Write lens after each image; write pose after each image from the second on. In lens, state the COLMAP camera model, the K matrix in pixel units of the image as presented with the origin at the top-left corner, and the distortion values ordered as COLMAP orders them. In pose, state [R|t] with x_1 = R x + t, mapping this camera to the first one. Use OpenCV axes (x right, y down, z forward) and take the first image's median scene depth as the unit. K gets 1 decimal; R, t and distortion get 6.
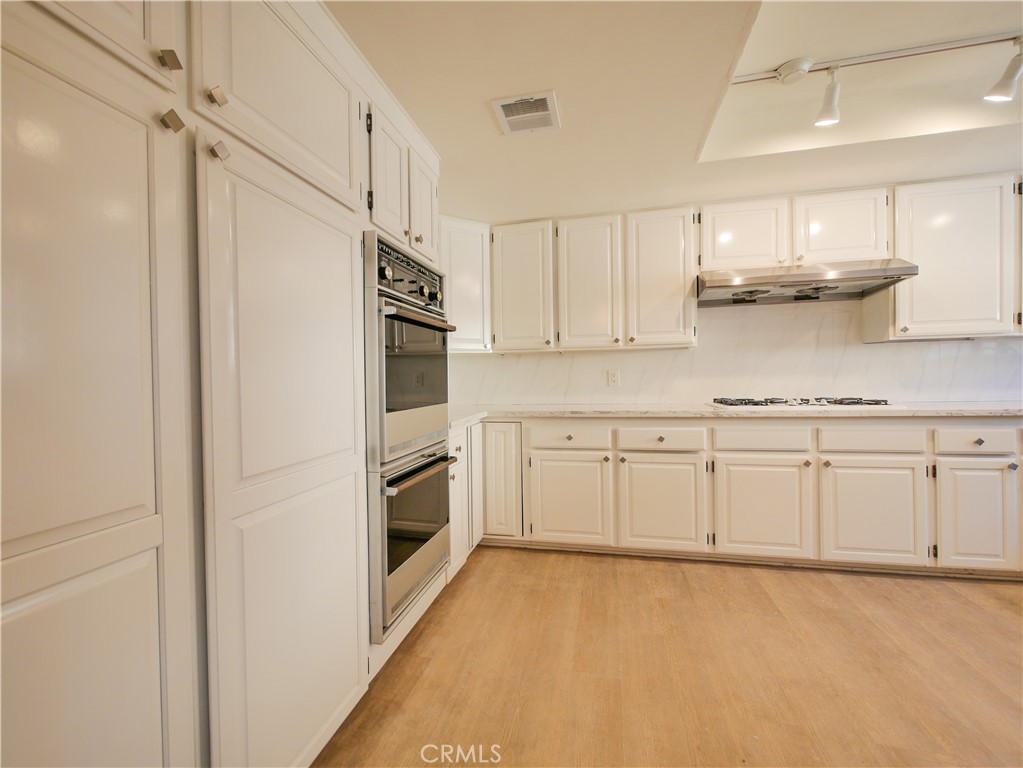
lens RADIAL K [[421.3, 0, 514.2], [0, 421.3, 384.7], [0, 0, 1]] dist [-0.009827, 0.001543]
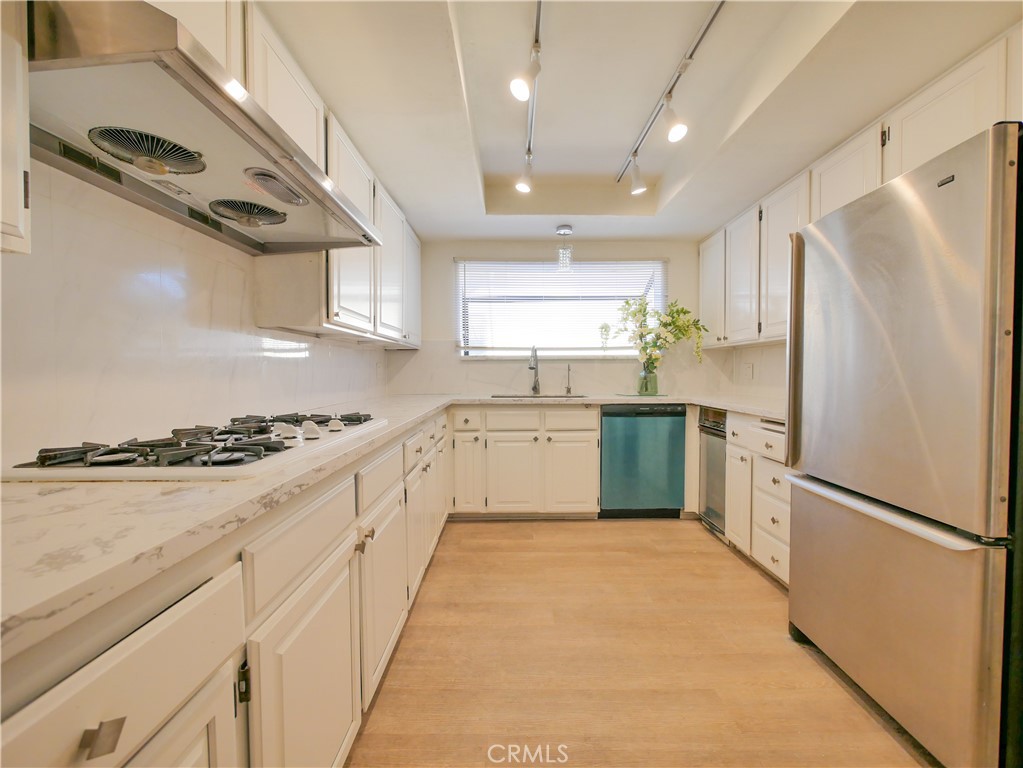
lens RADIAL K [[421.3, 0, 511.7], [0, 421.3, 383.7], [0, 0, 1]] dist [-0.009827, 0.001543]
pose [[-0.224910, -0.007576, 0.974350, 0.148040], [0.019621, 0.999732, 0.012302, -0.014003], [-0.974182, 0.021885, -0.224701, 0.875036]]
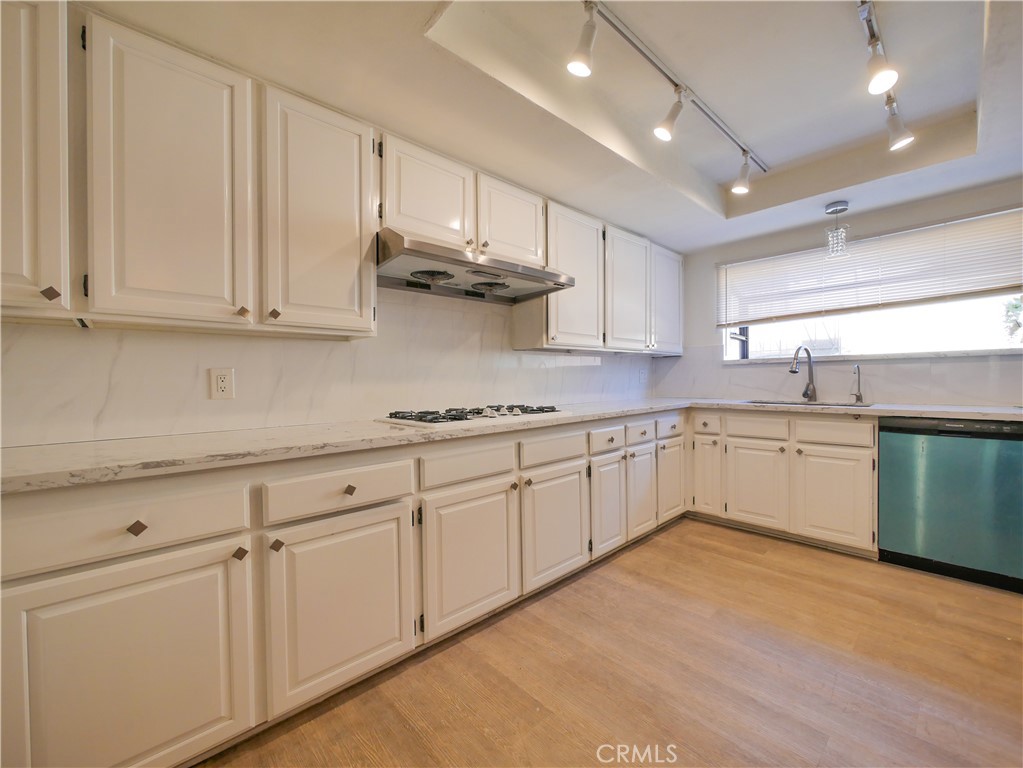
lens RADIAL K [[421.3, 0, 512.5], [0, 421.3, 383.0], [0, 0, 1]] dist [-0.009827, 0.001543]
pose [[0.563651, 0.004509, 0.826001, 0.000650], [0.010583, 0.999864, -0.012680, -0.006878], [-0.825946, 0.015889, 0.563526, 0.493632]]
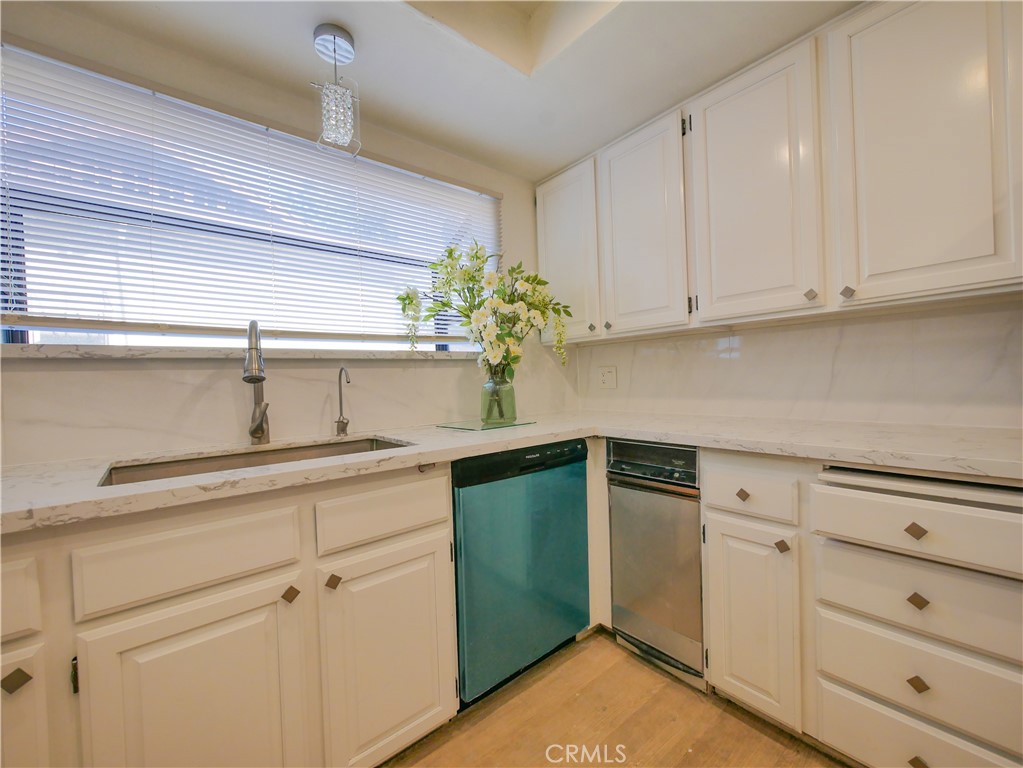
lens RADIAL K [[421.3, 0, 515.6], [0, 421.3, 379.9], [0, 0, 1]] dist [-0.009827, 0.001543]
pose [[-0.788220, 0.044524, 0.613781, 0.906600], [0.054311, 0.998520, -0.002686, -0.026904], [-0.612993, 0.031218, -0.789472, 0.710103]]
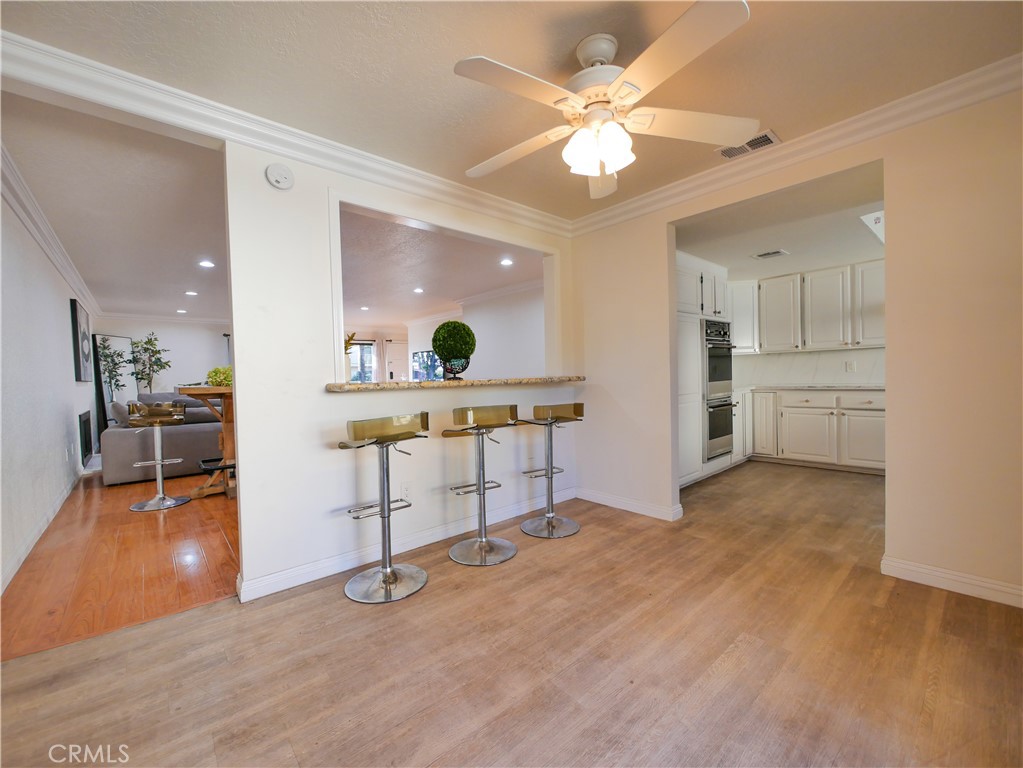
lens RADIAL K [[421.3, 0, 510.7], [0, 421.3, 384.5], [0, 0, 1]] dist [-0.009827, 0.001543]
pose [[0.808724, 0.004226, -0.588173, 0.169752], [0.010273, 0.999720, 0.021308, 0.005300], [0.588099, -0.023275, 0.808454, -1.244245]]
